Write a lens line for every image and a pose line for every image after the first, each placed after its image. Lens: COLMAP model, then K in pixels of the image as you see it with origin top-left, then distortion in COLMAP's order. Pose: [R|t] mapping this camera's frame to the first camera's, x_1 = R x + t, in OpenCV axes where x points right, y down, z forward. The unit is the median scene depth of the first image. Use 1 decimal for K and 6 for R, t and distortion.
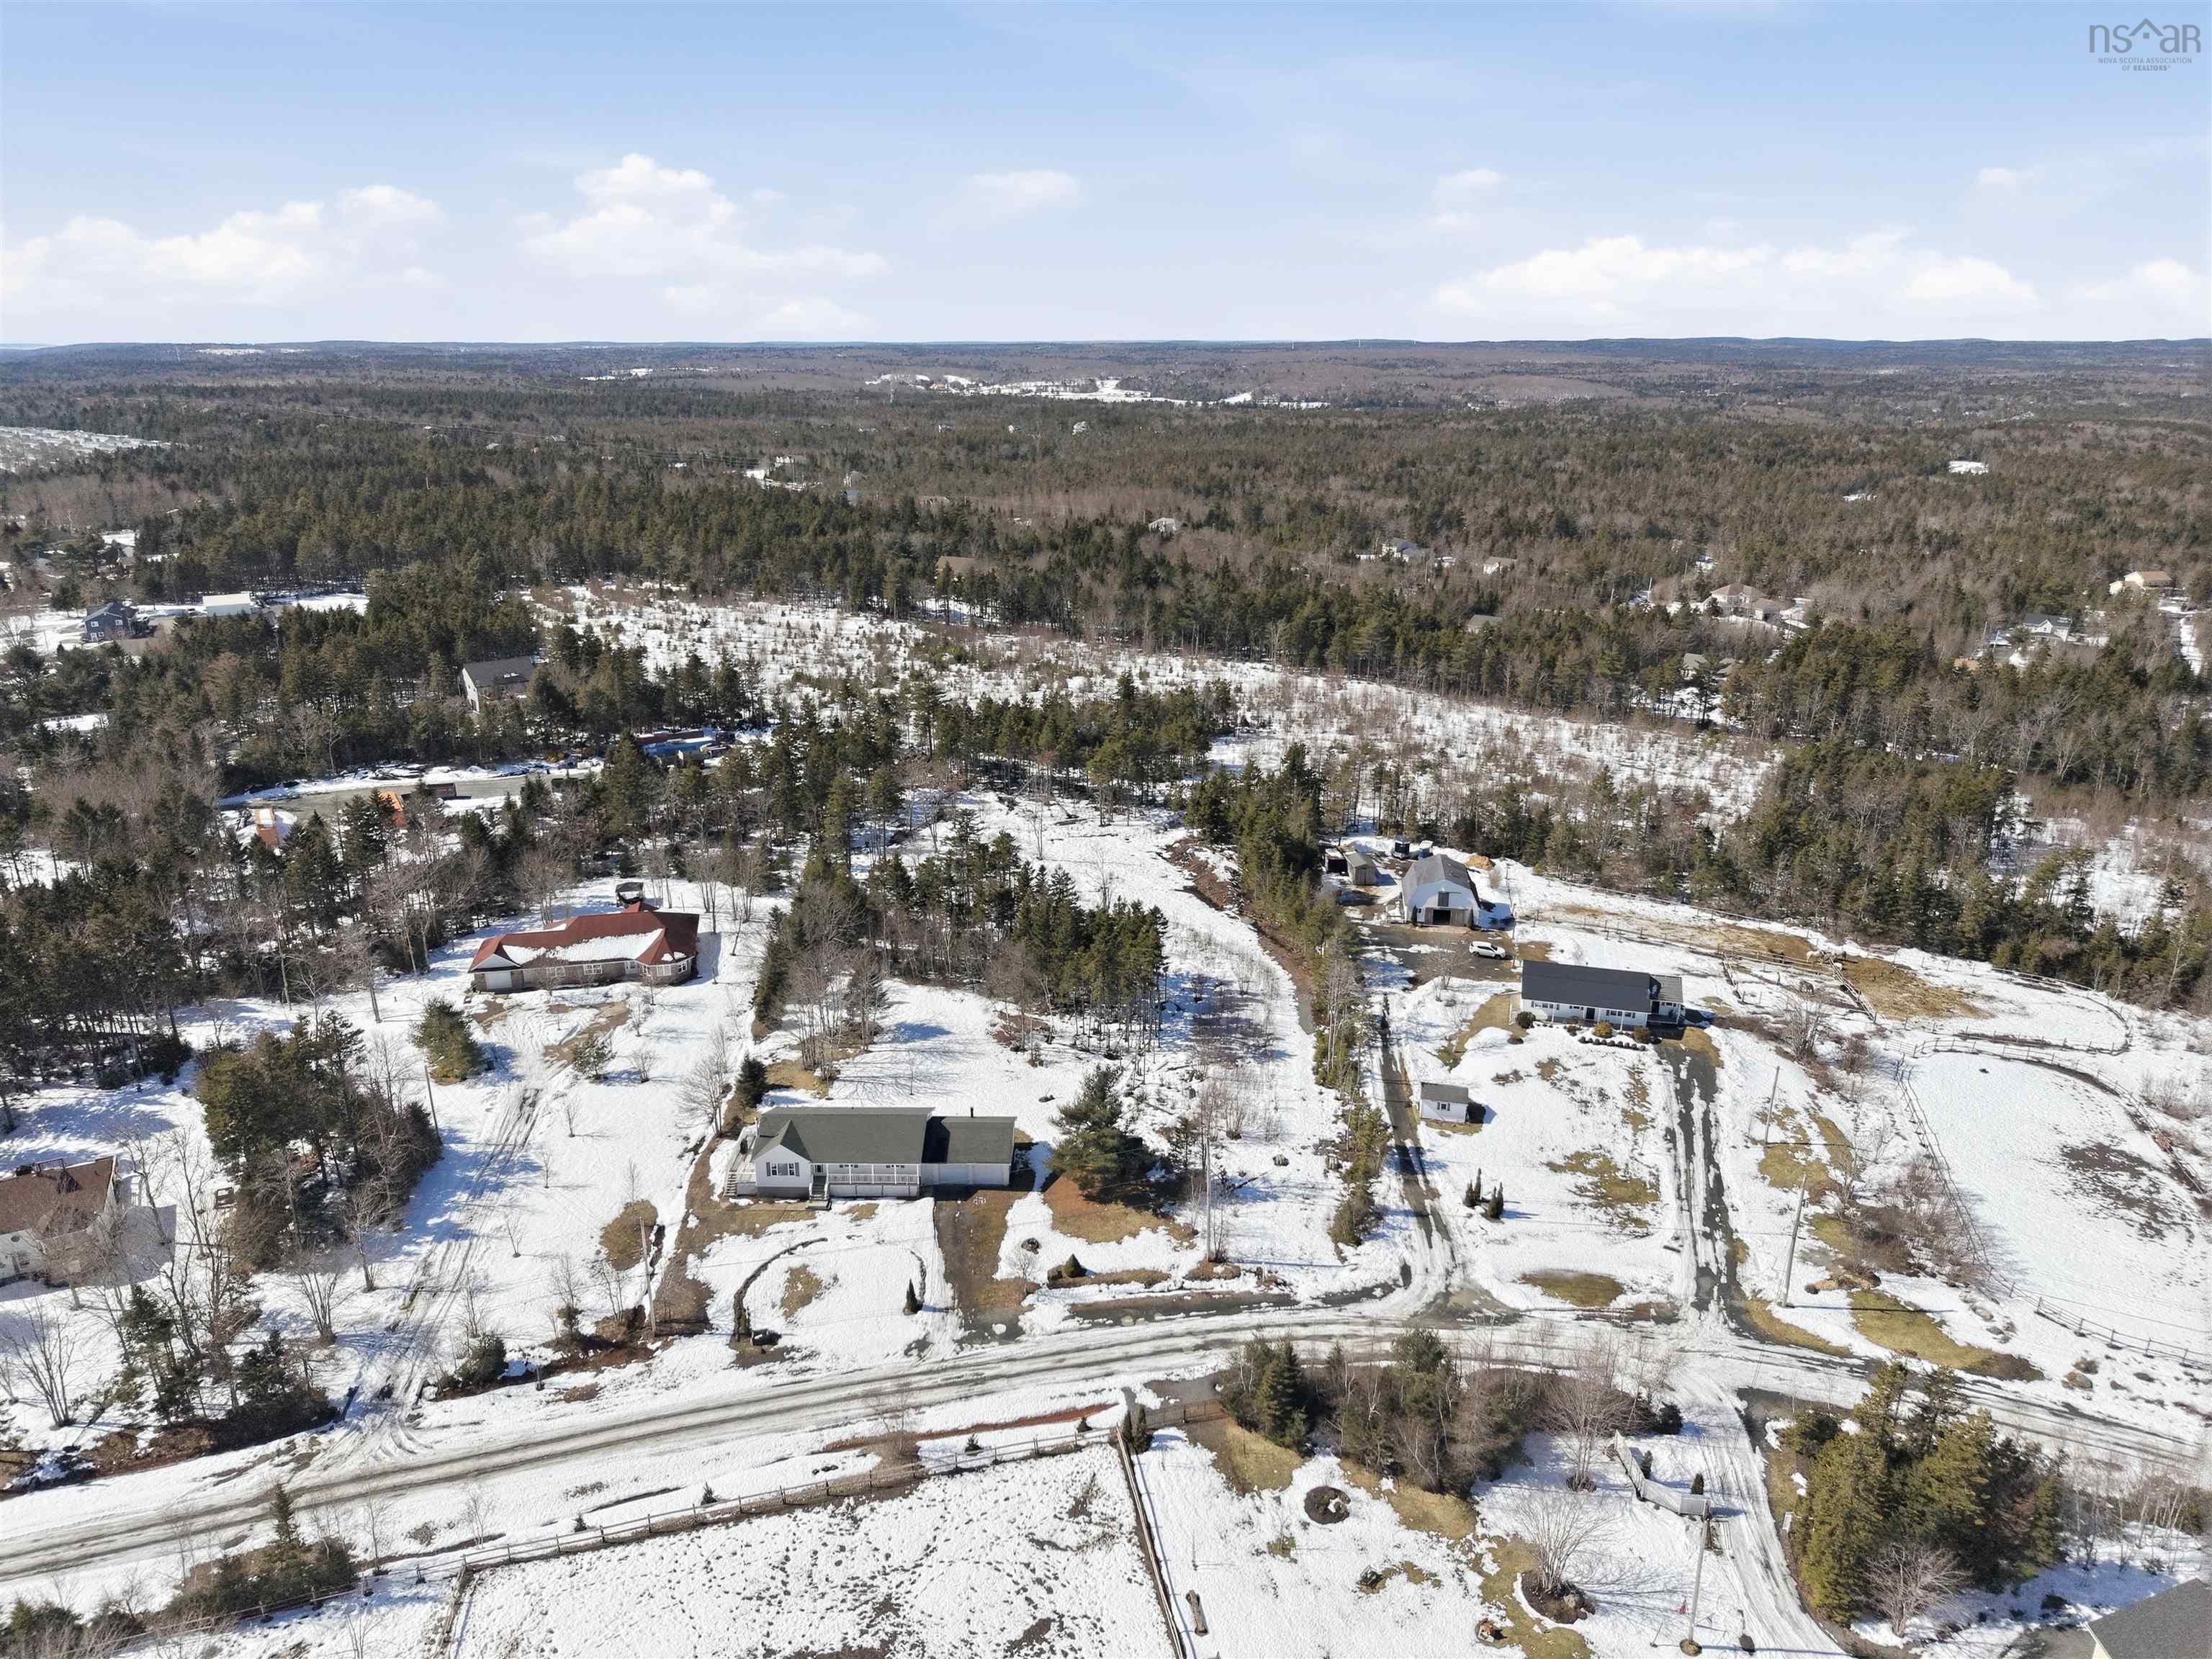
lens RADIAL K [[1477.4, 0, 1110.4], [0, 1477.4, 817.6], [0, 0, 1]] dist [0.028632, -0.031130]
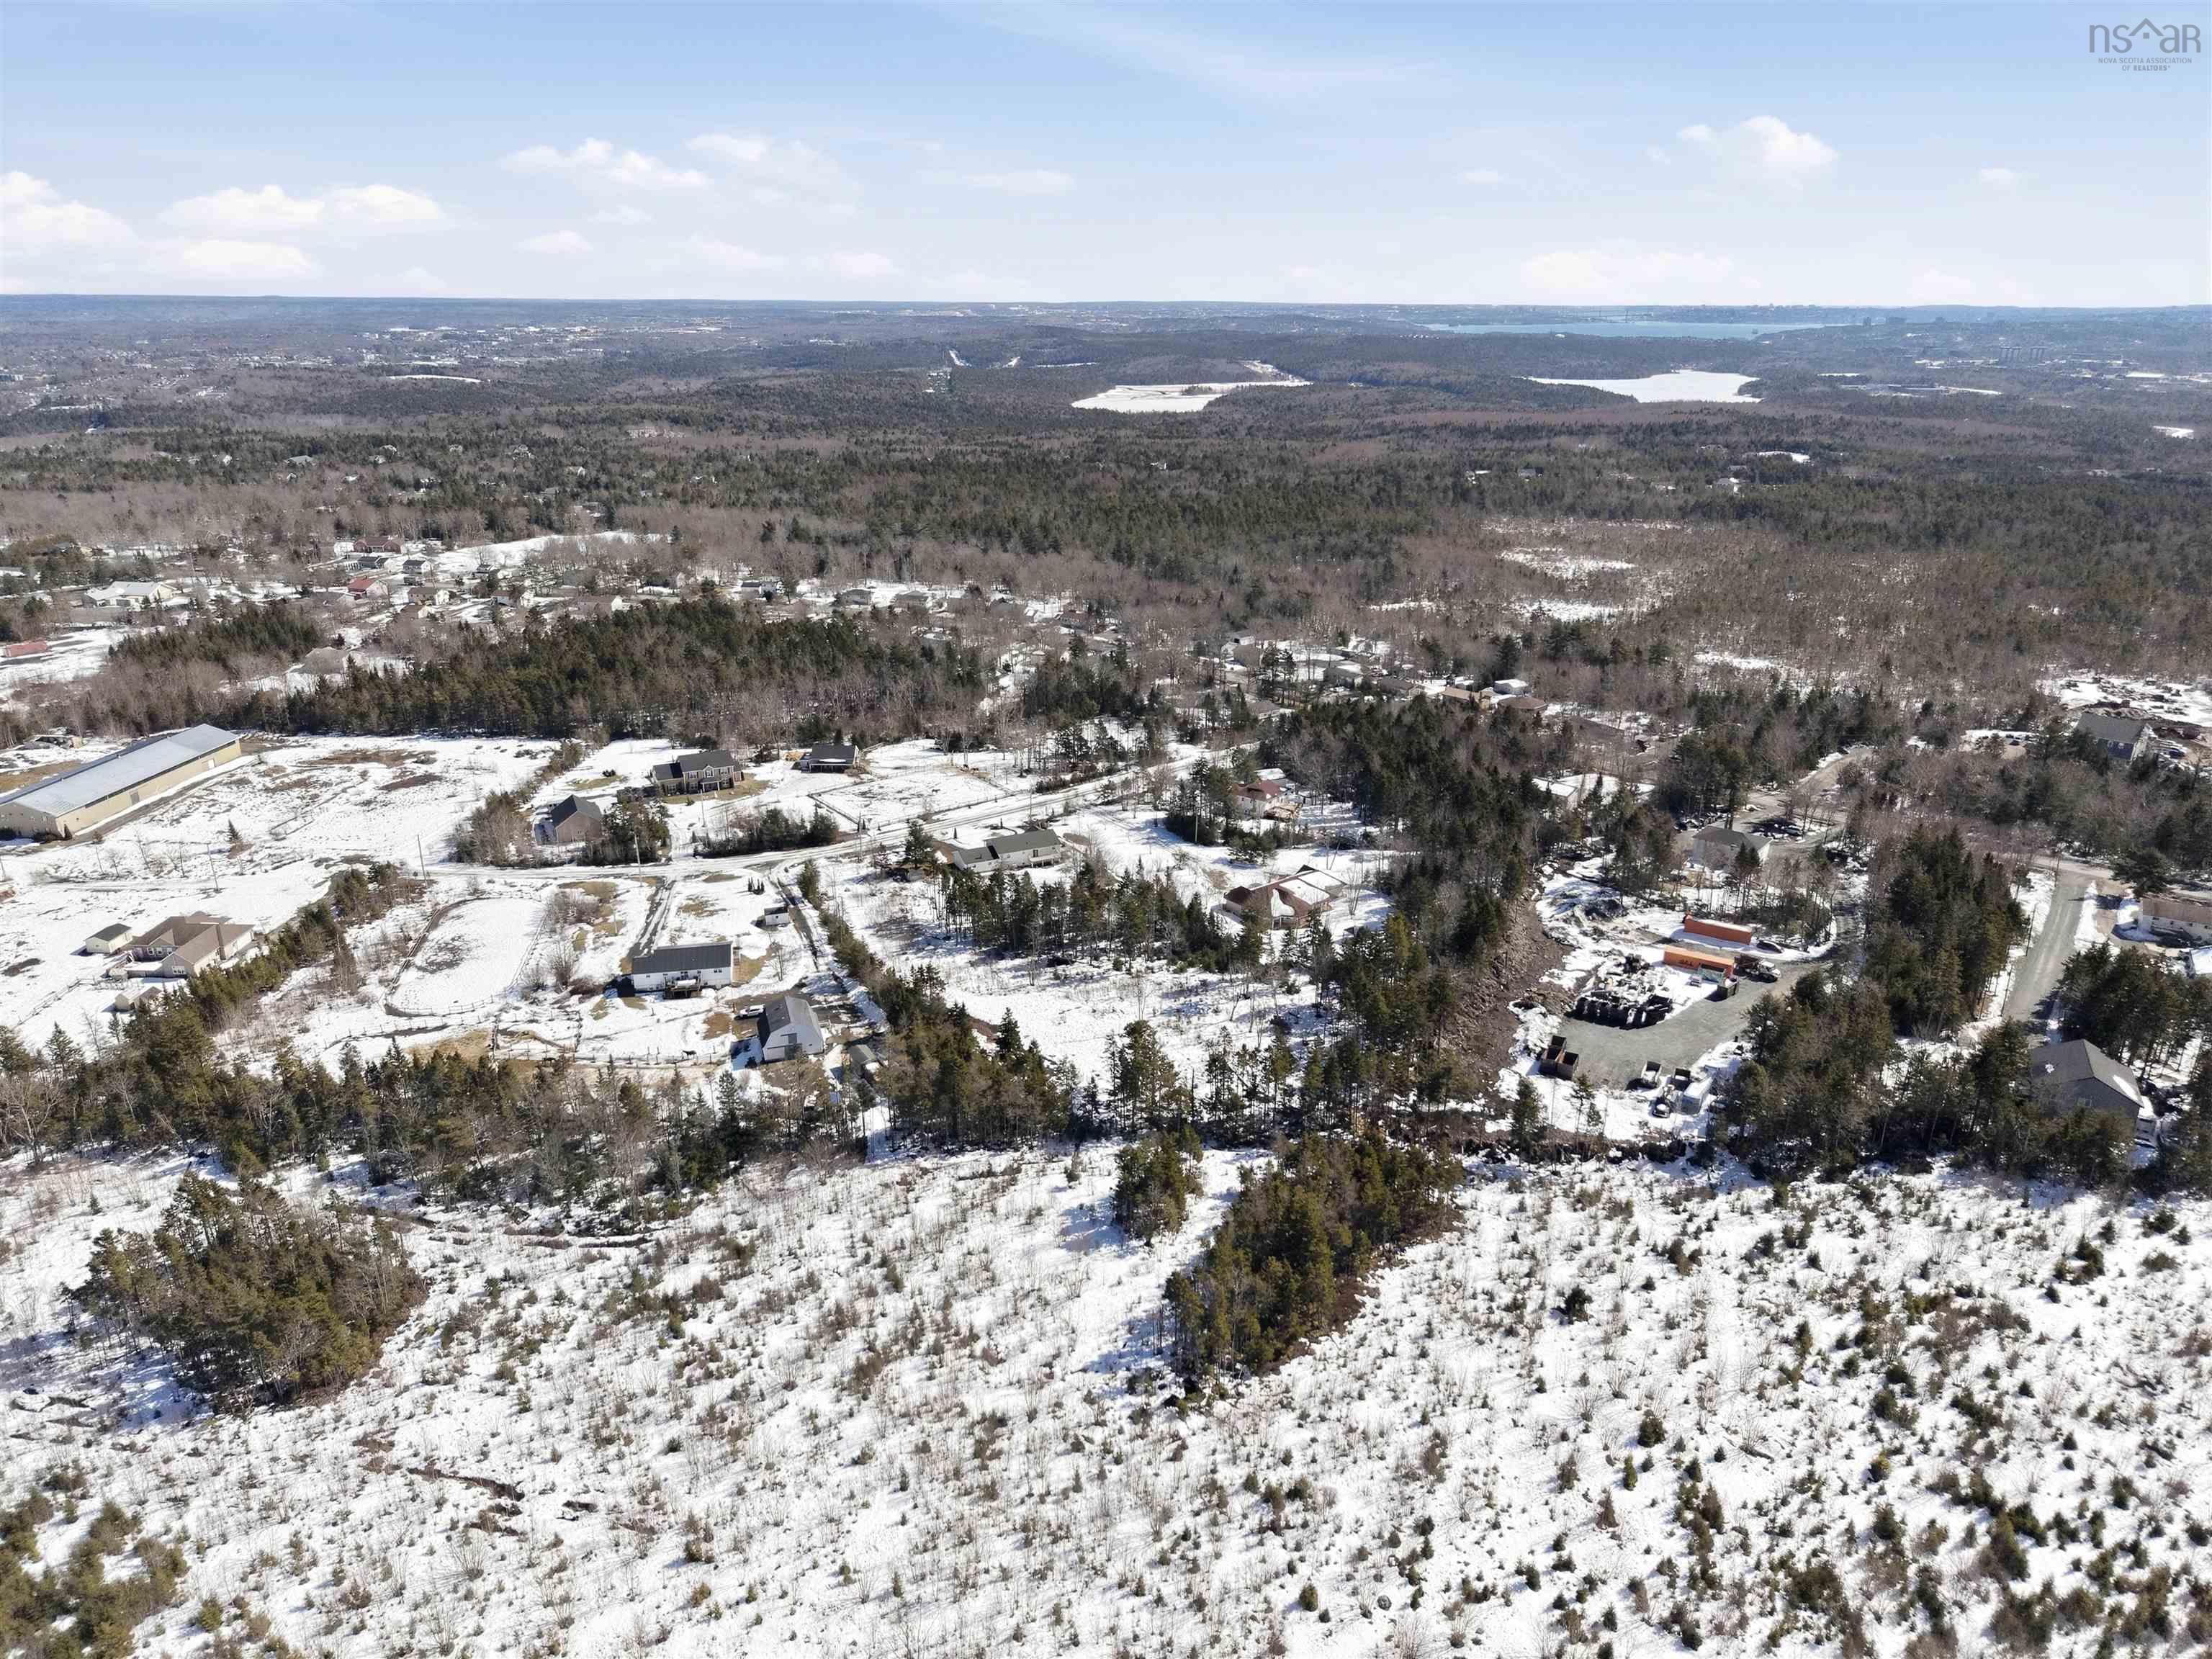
lens RADIAL K [[1477.4, 0, 1108.3], [0, 1477.4, 832.2], [0, 0, 1]] dist [0.028632, -0.031130]
pose [[-0.897579, 0.149352, -0.414784, 0.559003], [-0.137953, 0.798460, 0.586029, -0.997255], [0.418713, 0.583228, -0.696078, 2.218681]]
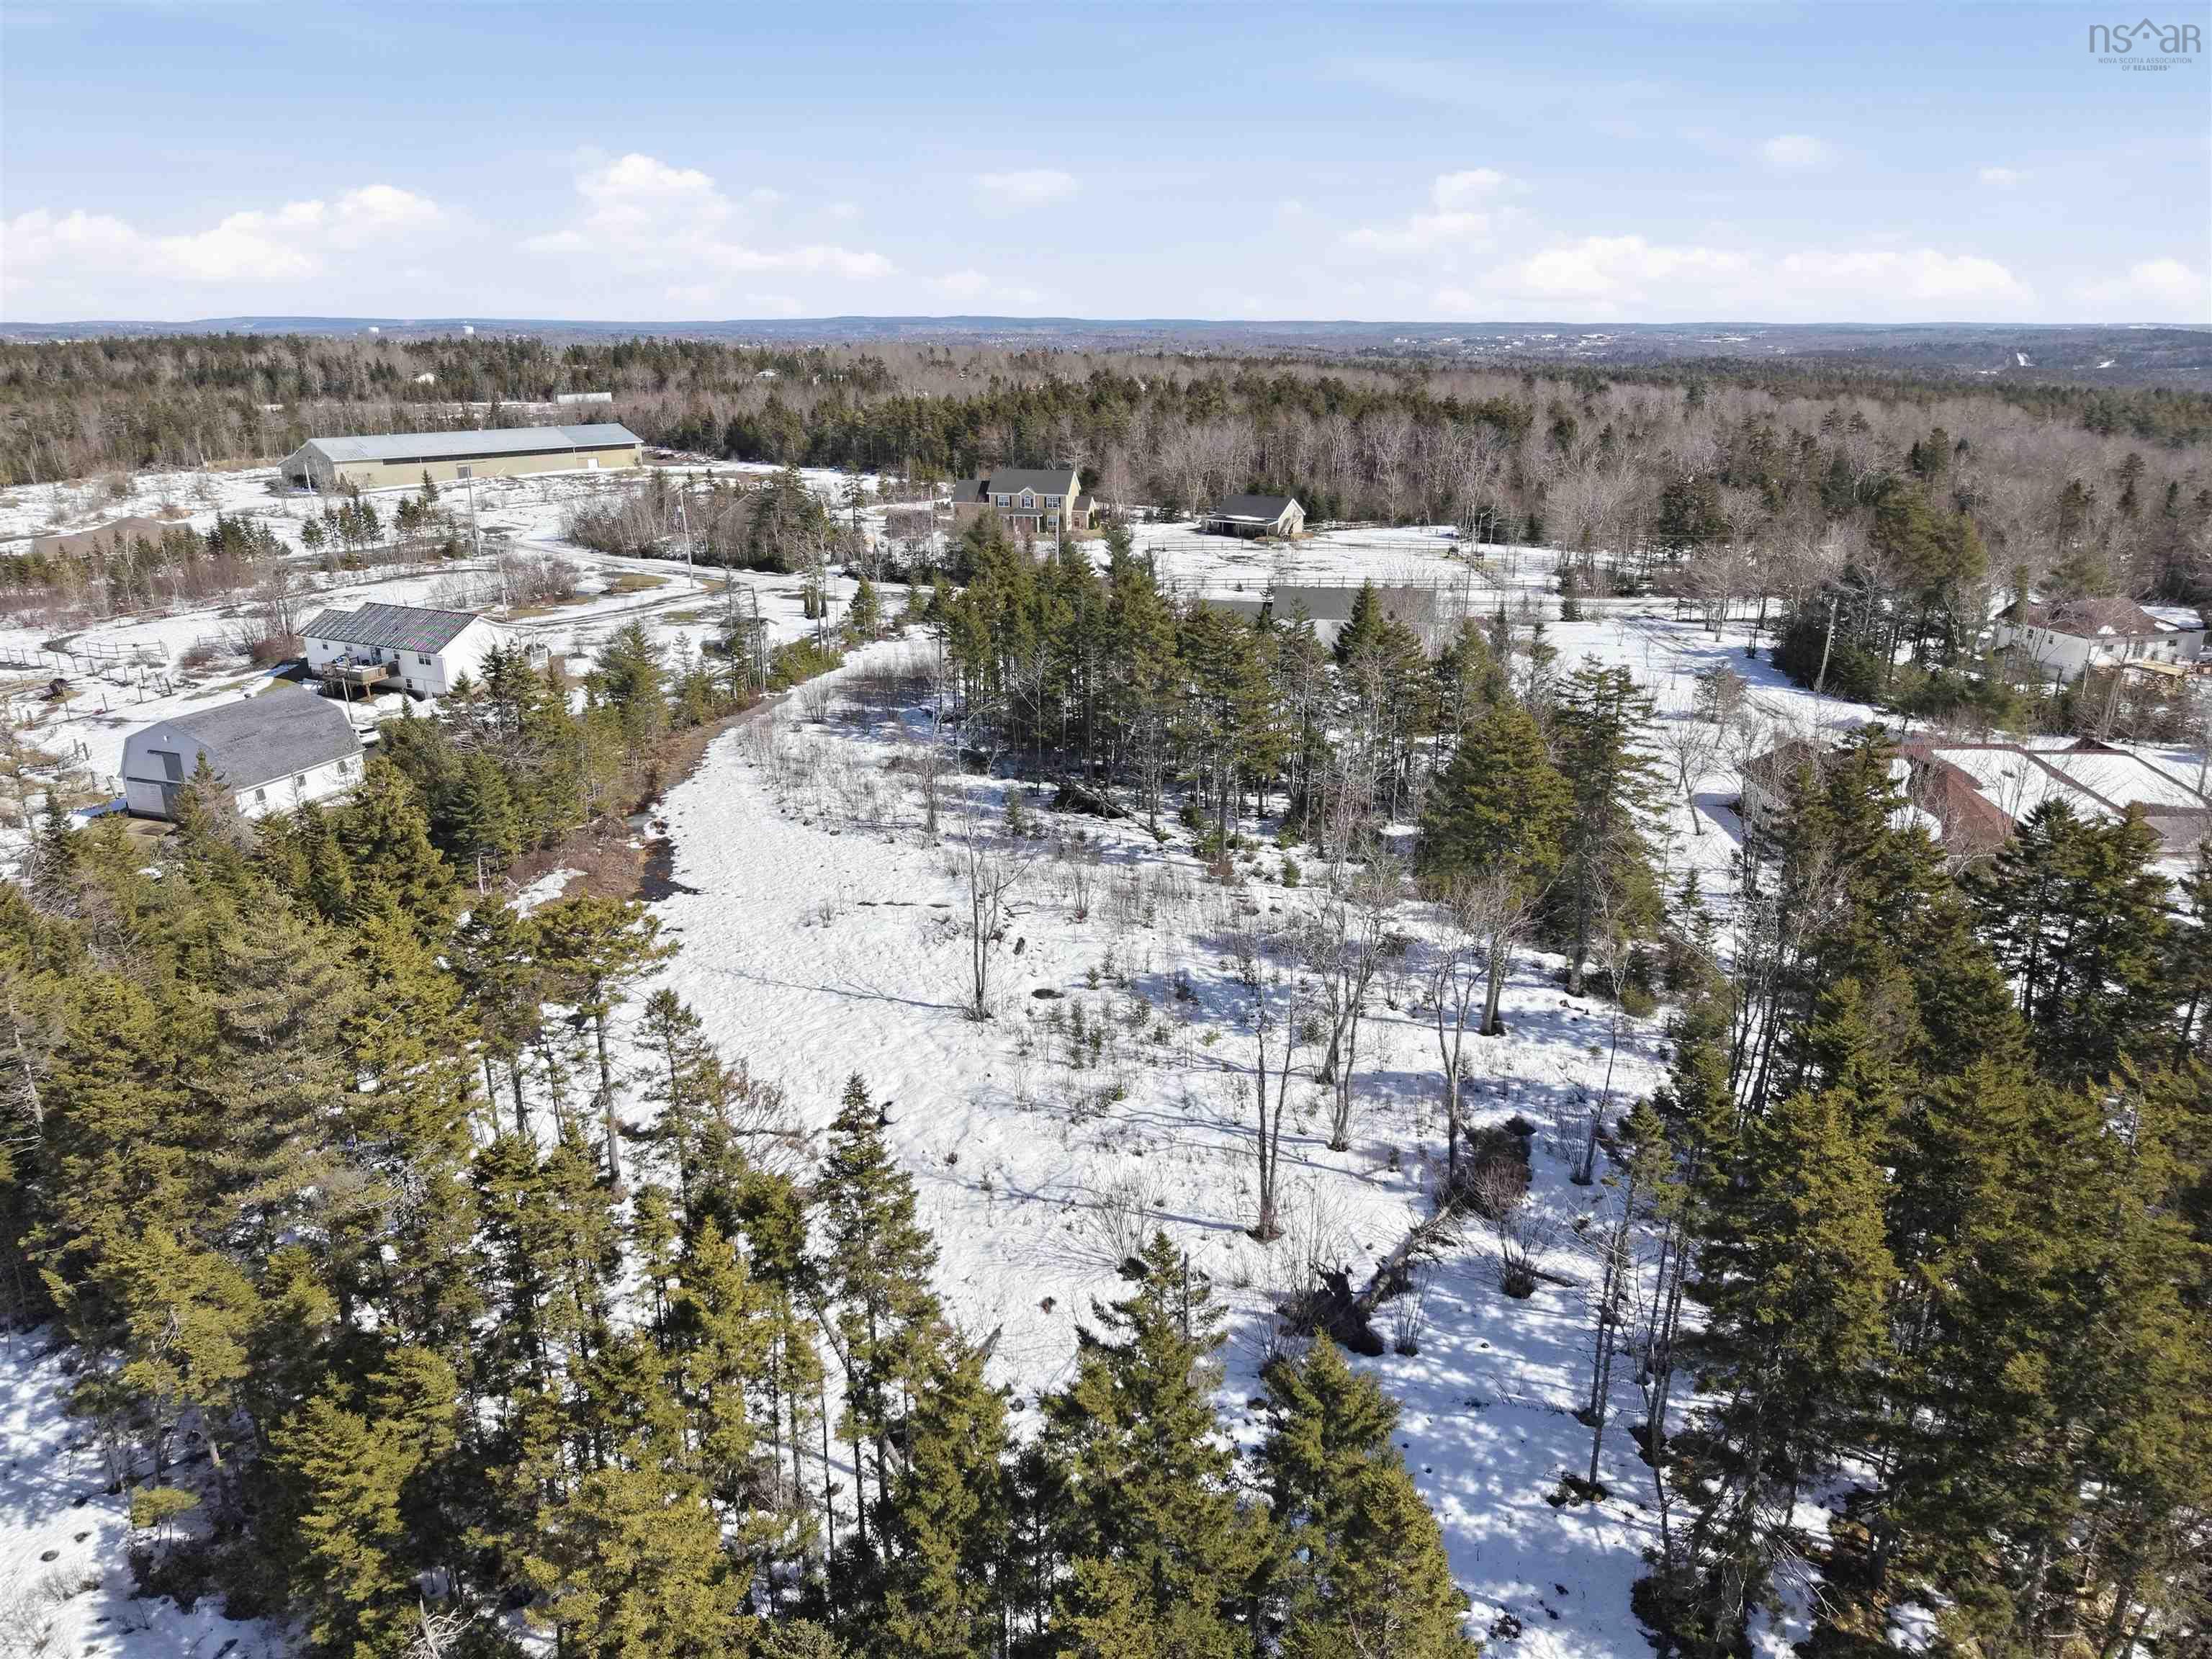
lens RADIAL K [[1477.4, 0, 1109.2], [0, 1477.4, 838.3], [0, 0, 1]] dist [0.028632, -0.031130]
pose [[-0.982560, -0.064397, 0.174441, -0.163878], [0.054372, 0.797617, 0.600709, -0.240221], [-0.177821, 0.599717, -0.780205, 1.585788]]
